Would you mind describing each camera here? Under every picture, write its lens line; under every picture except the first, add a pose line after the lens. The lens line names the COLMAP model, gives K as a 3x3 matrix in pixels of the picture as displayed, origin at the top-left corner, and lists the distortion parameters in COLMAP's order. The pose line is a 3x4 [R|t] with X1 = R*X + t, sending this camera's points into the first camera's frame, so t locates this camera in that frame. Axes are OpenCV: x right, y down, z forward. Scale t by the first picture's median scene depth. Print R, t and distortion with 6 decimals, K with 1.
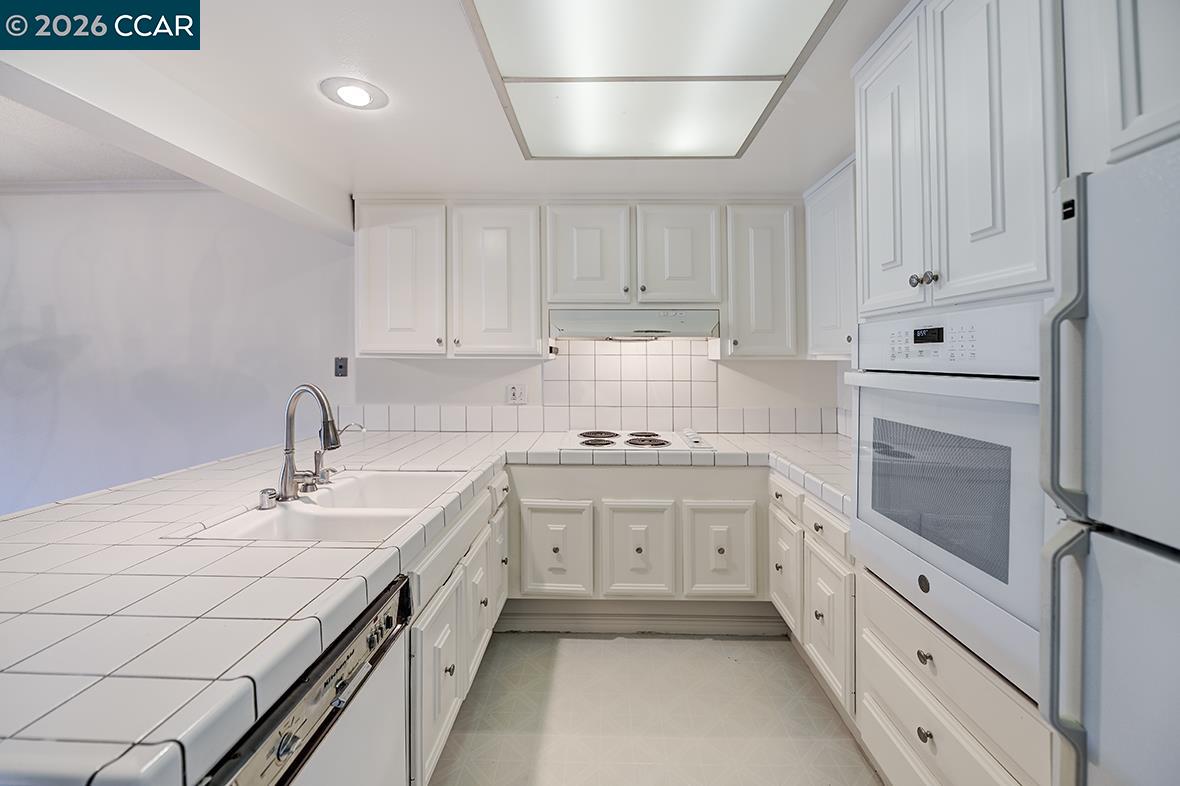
lens RADIAL K [[491.6, 0, 593.4], [0, 491.6, 357.5], [0, 0, 1]] dist [-0.011747, -0.000364]
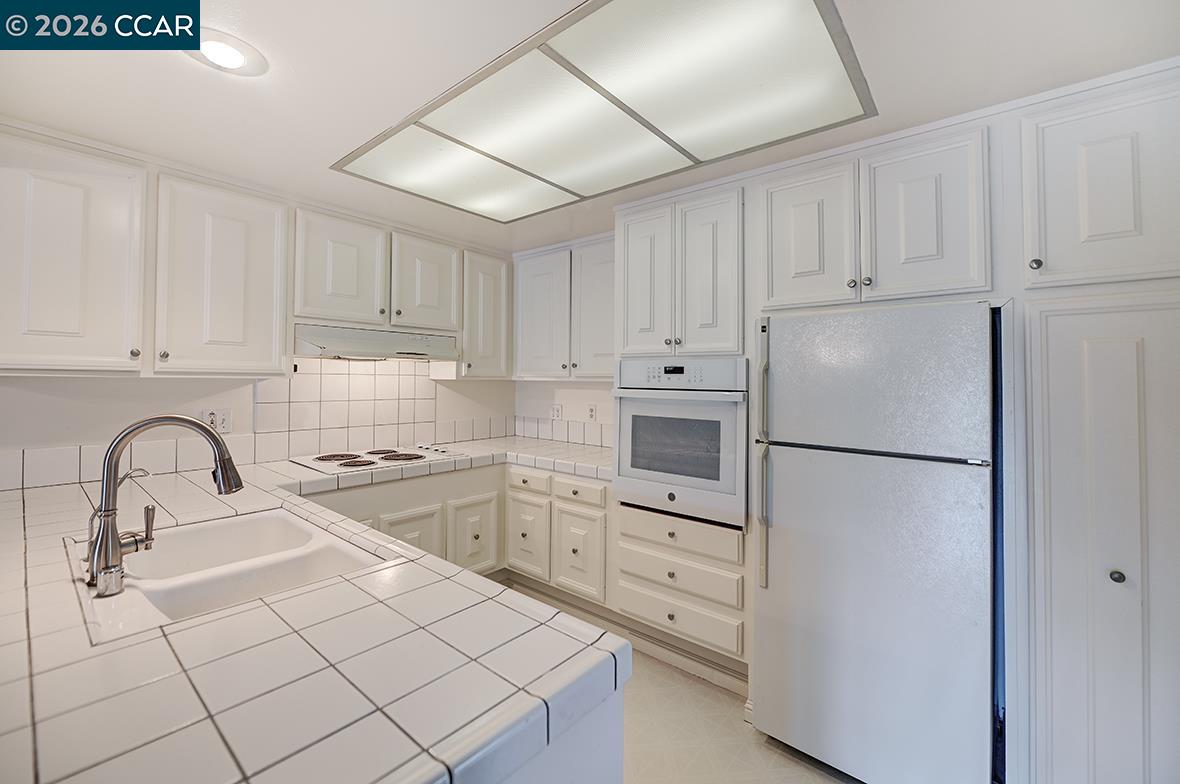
lens RADIAL K [[480.4, 0, 613.9], [0, 480.4, 368.9], [0, 0, 1]] dist [-0.023229, -0.000171]
pose [[0.601797, 0.020538, 0.798385, -0.440906], [-0.011137, 0.999788, -0.017325, -0.005979], [-0.798572, 0.001534, 0.601898, 0.011080]]
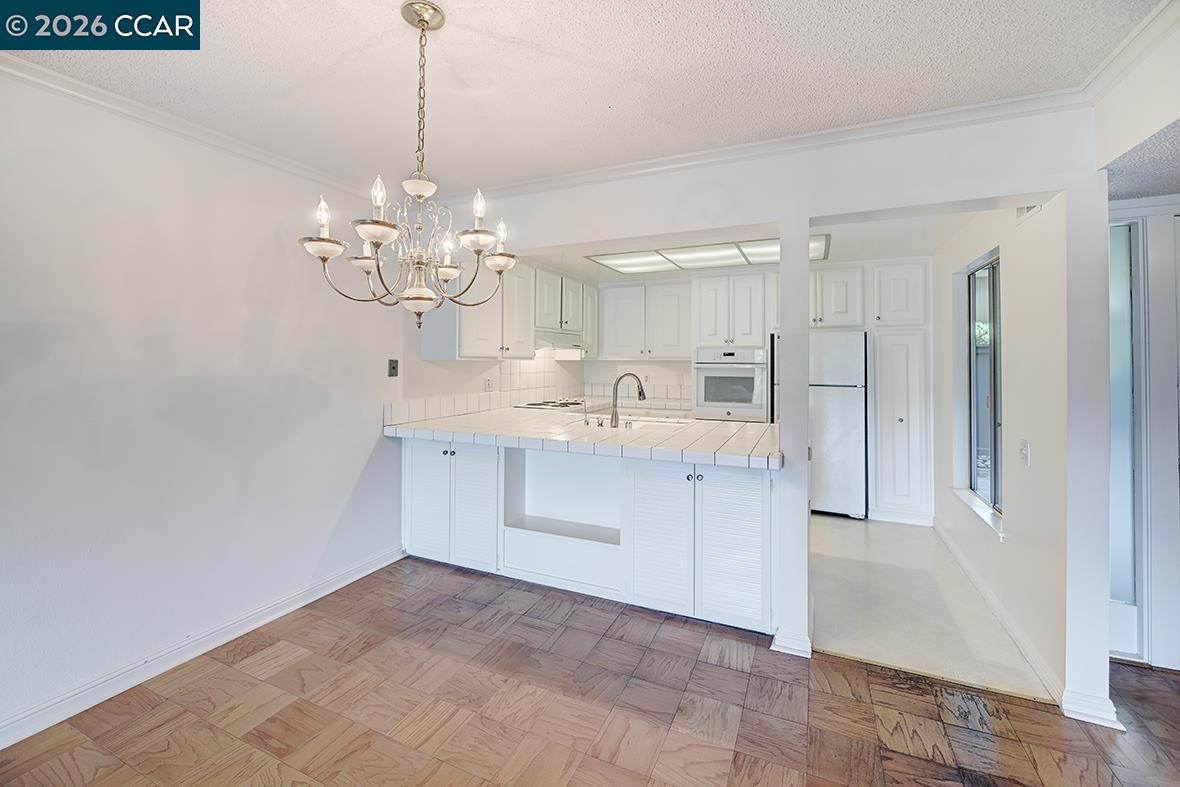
lens RADIAL K [[491.6, 0, 594.9], [0, 491.6, 361.4], [0, 0, 1]] dist [-0.011747, -0.000364]
pose [[0.400504, -0.006240, 0.916274, -1.591474], [-0.001683, 0.999970, 0.007546, -0.006019], [-0.916294, -0.004565, 0.400481, 0.158579]]
